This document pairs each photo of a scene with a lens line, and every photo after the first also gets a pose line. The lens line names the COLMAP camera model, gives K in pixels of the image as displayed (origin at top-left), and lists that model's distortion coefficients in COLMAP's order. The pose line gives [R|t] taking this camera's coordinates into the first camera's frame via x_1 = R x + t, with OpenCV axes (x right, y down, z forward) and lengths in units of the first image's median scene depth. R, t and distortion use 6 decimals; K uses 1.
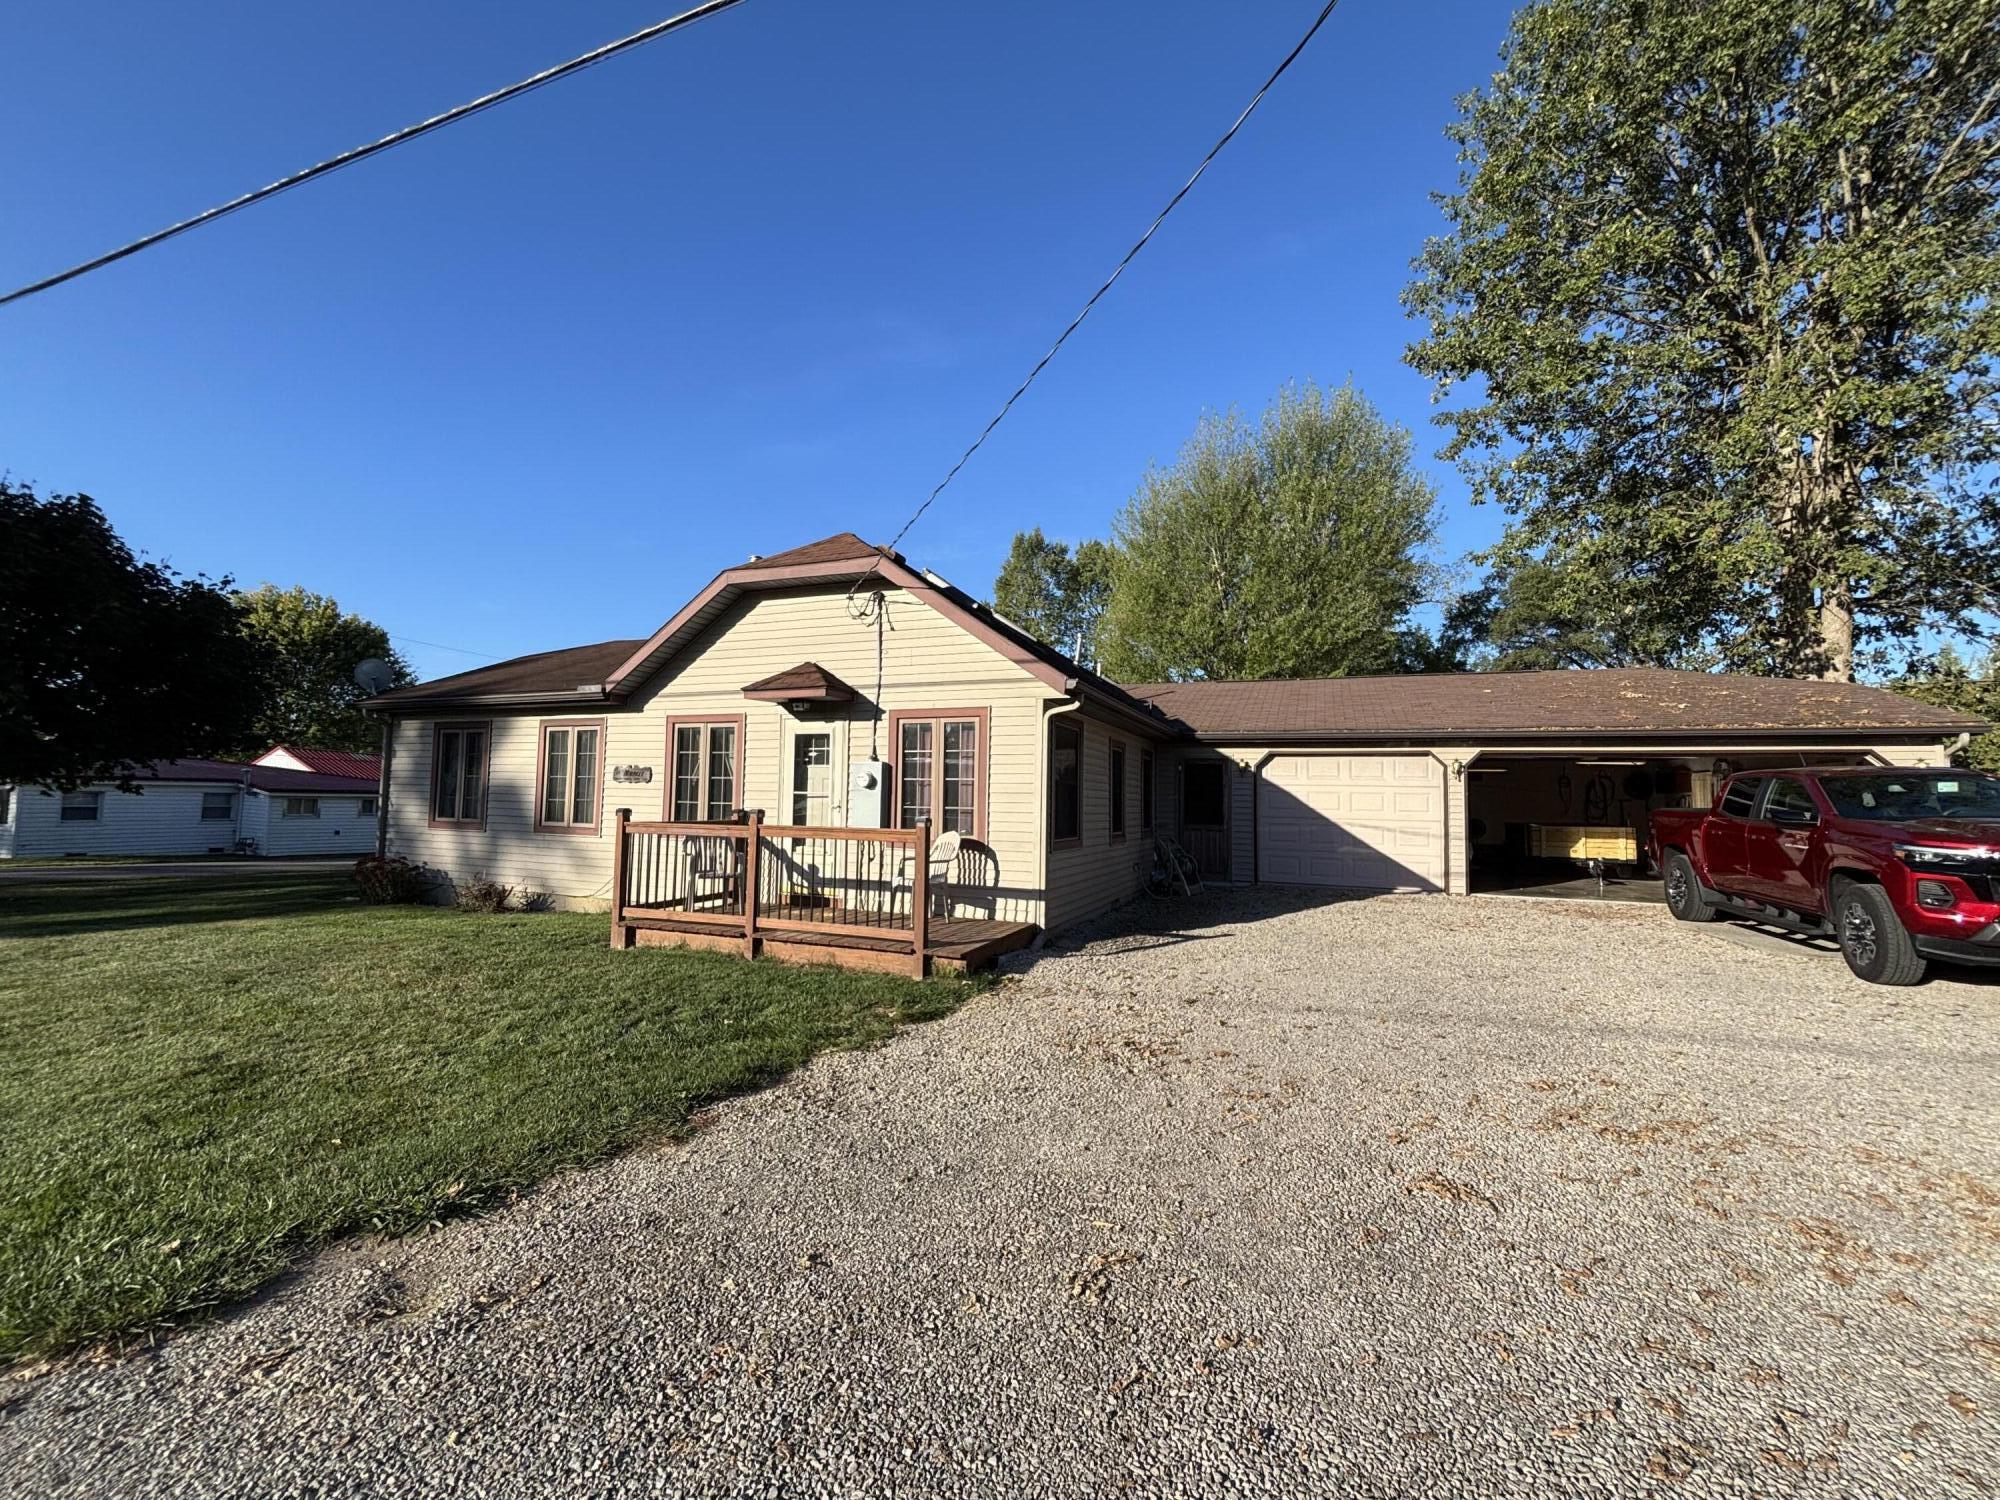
lens RADIAL K [[806.3, 0, 988.5], [0, 806.3, 749.0], [0, 0, 1]] dist [-0.000287, 0.000205]
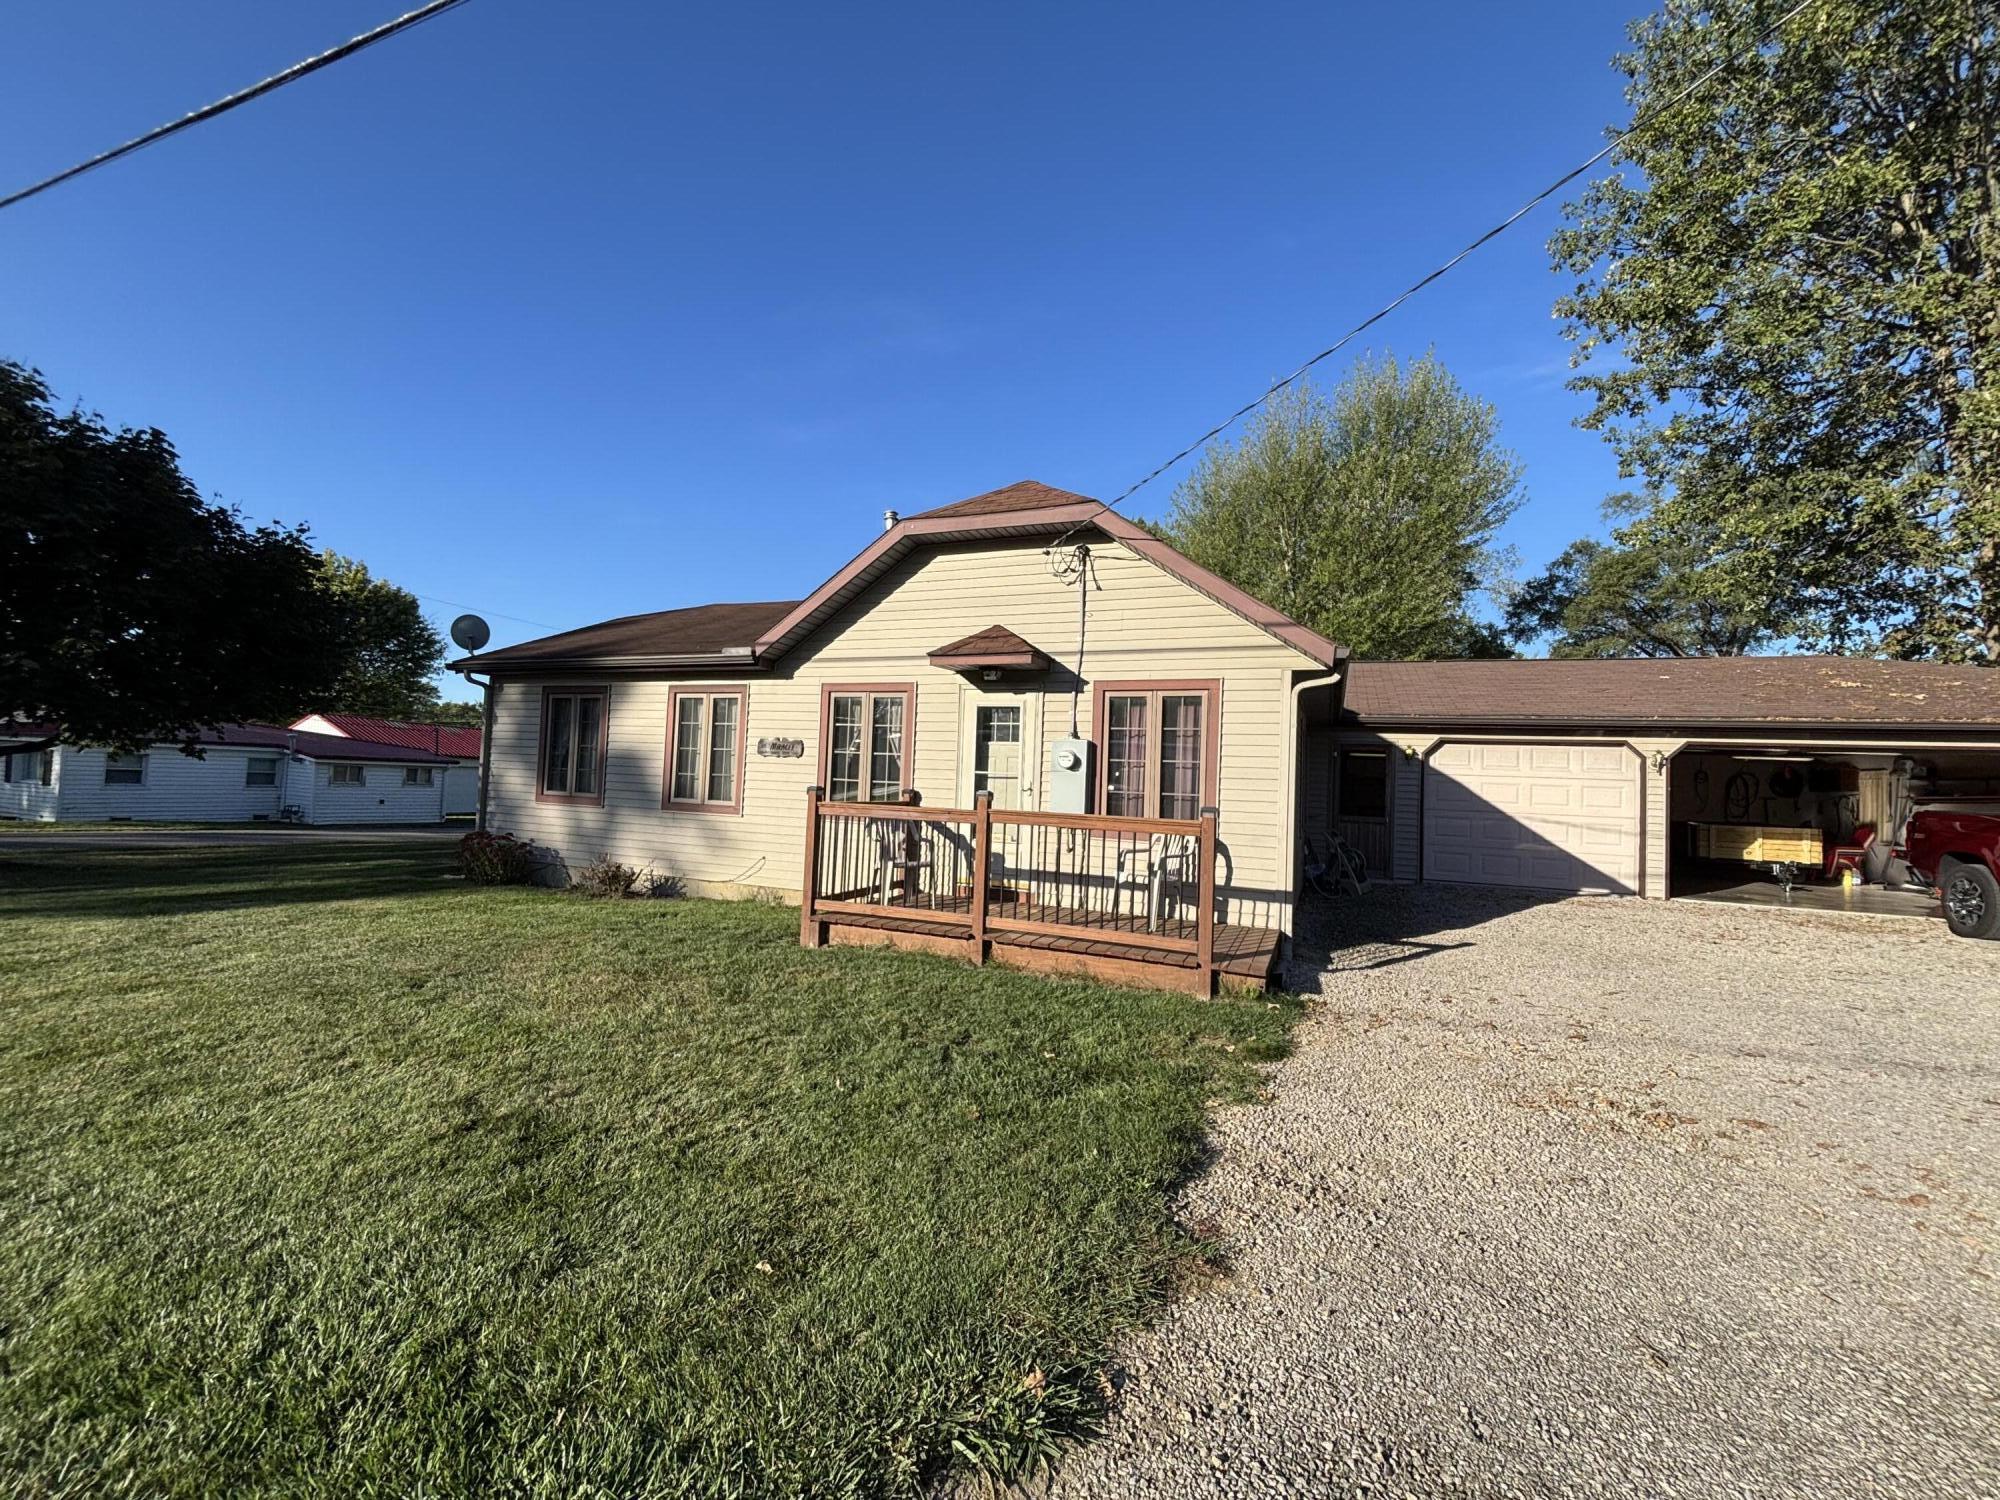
lens RADIAL K [[806.3, 0, 992.2], [0, 806.3, 755.7], [0, 0, 1]] dist [-0.000287, 0.000205]
pose [[0.999758, 0.021008, -0.006473, -0.193736], [-0.020799, 0.999306, 0.030896, 0.007020], [0.007117, -0.030754, 0.999502, 0.101634]]
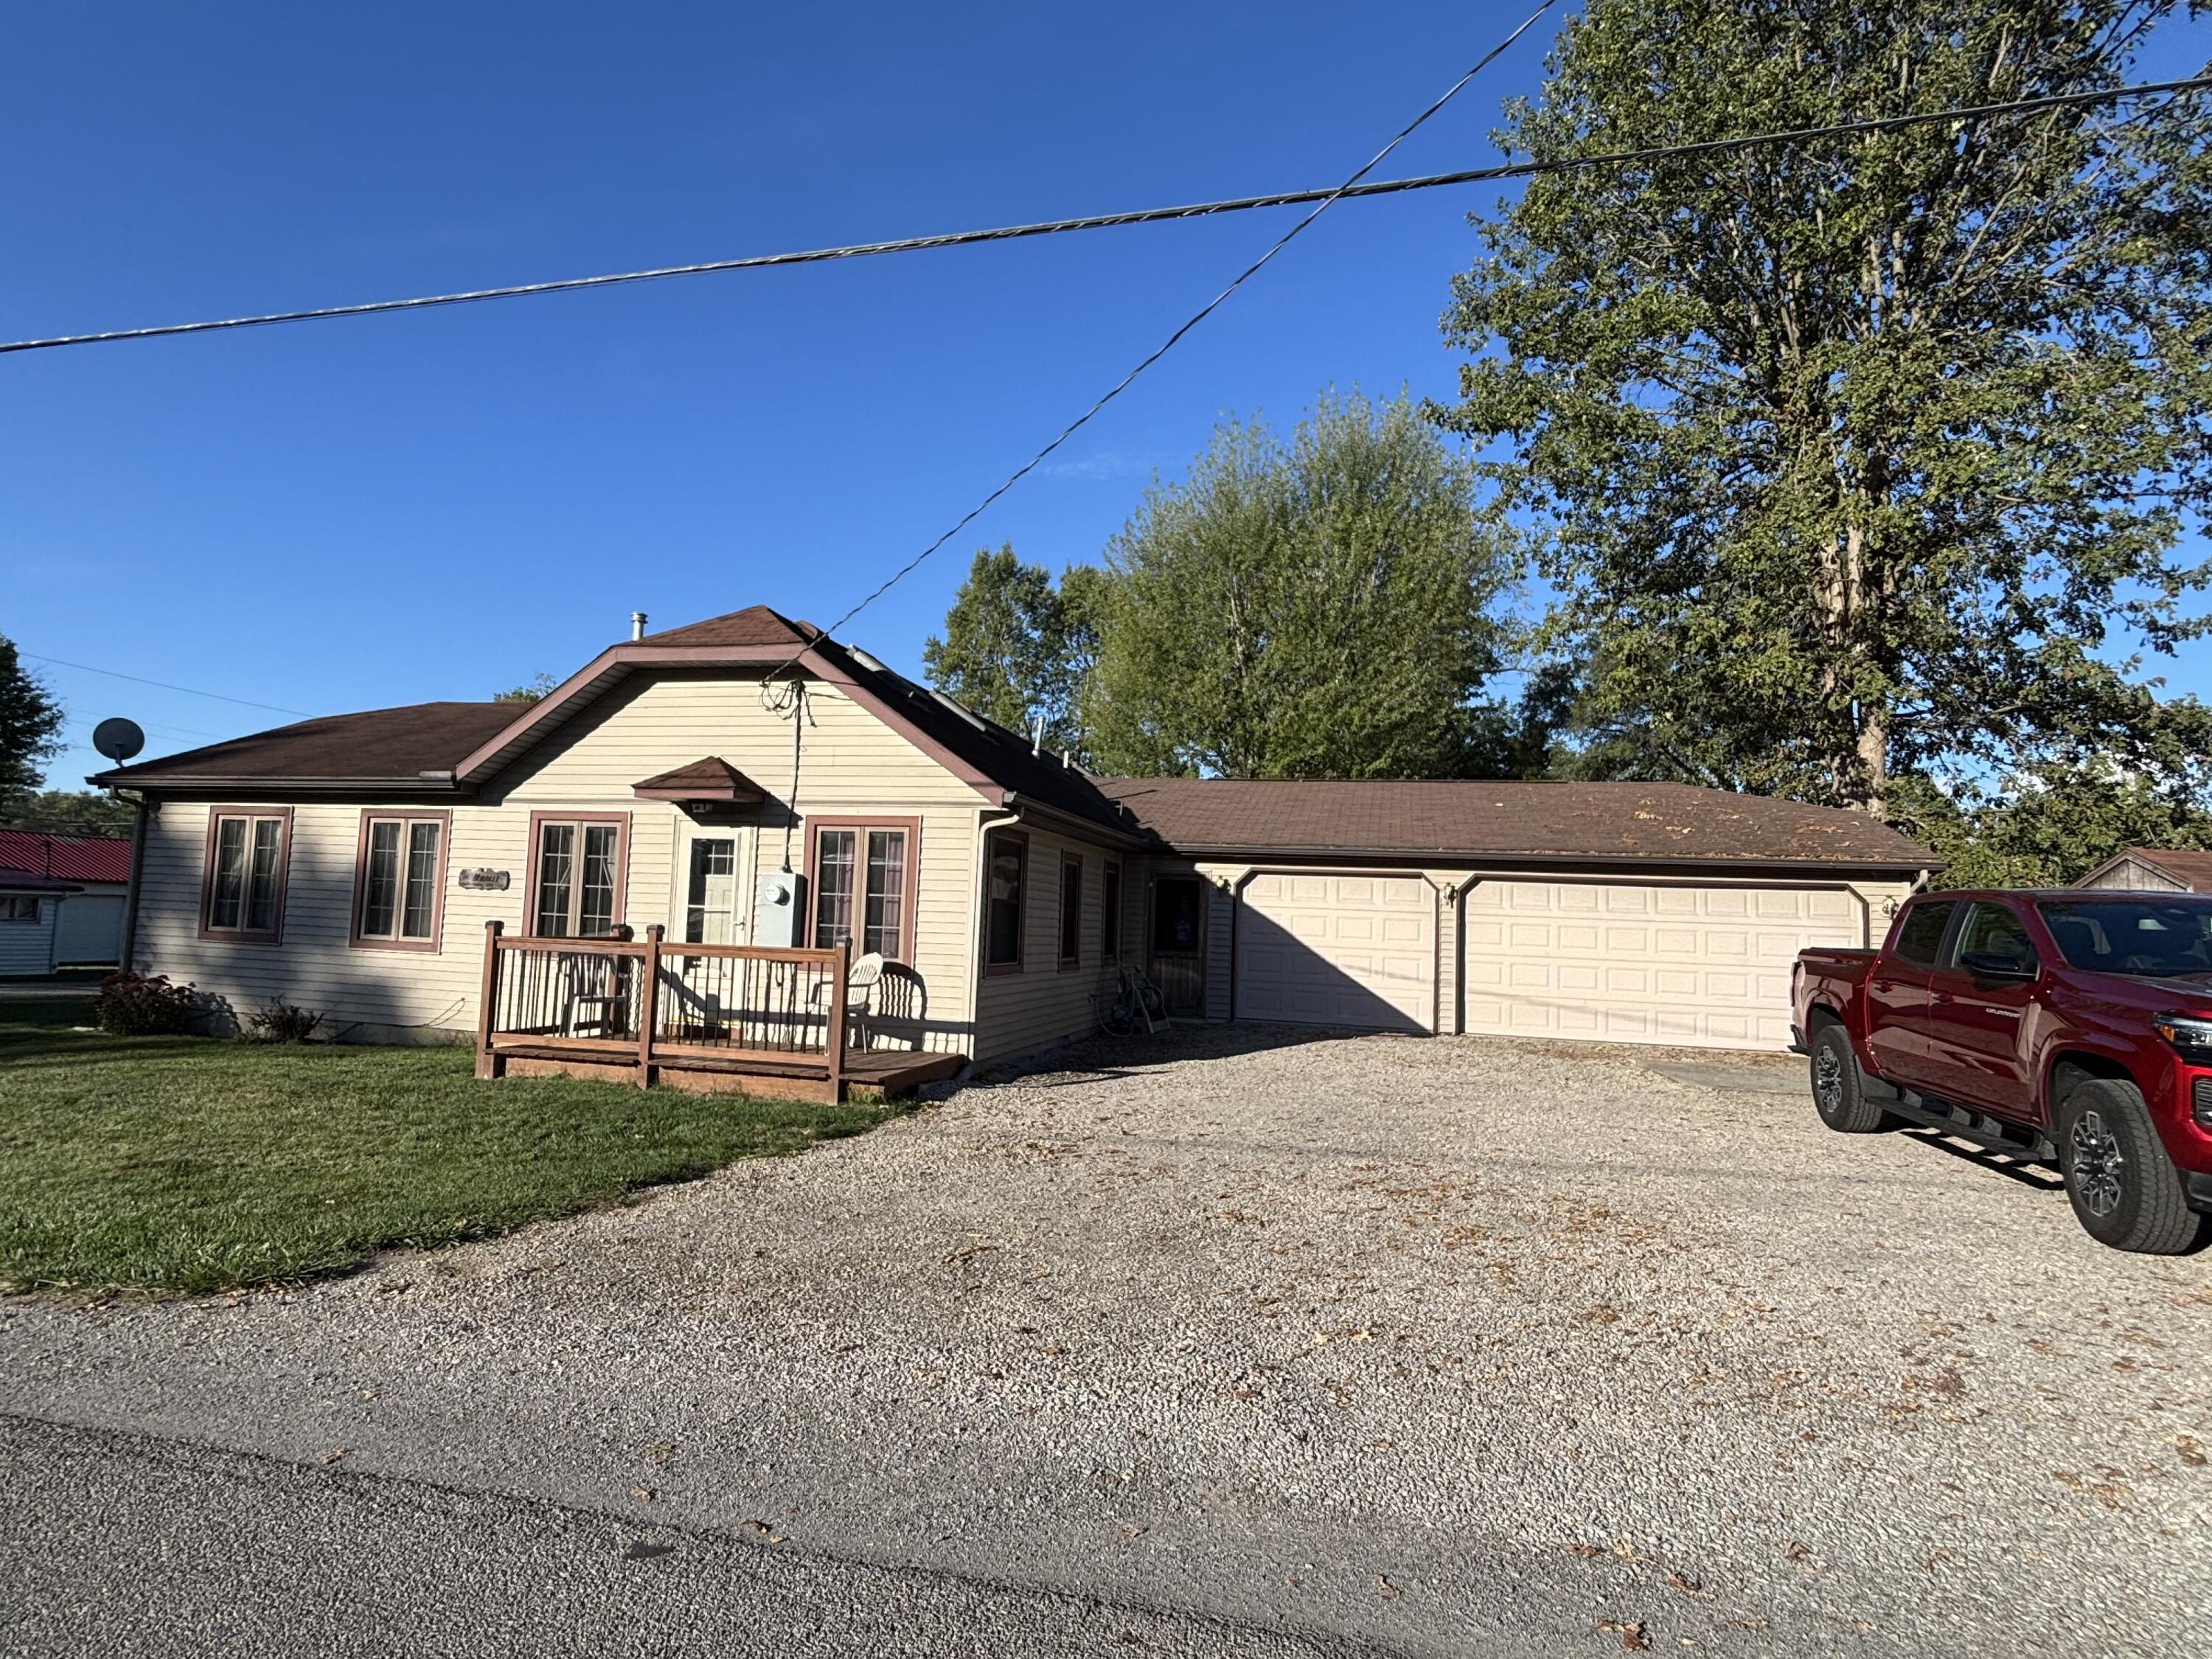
lens RADIAL K [[1157.4, 0, 1084.5], [0, 1157.4, 829.9], [0, 0, 1]] dist [0.002301, -0.007013]
pose [[0.991188, 0.029363, 0.129169, 0.013955], [-0.027704, 0.999509, -0.014623, -0.018941], [-0.129535, 0.010915, 0.991515, -0.254390]]
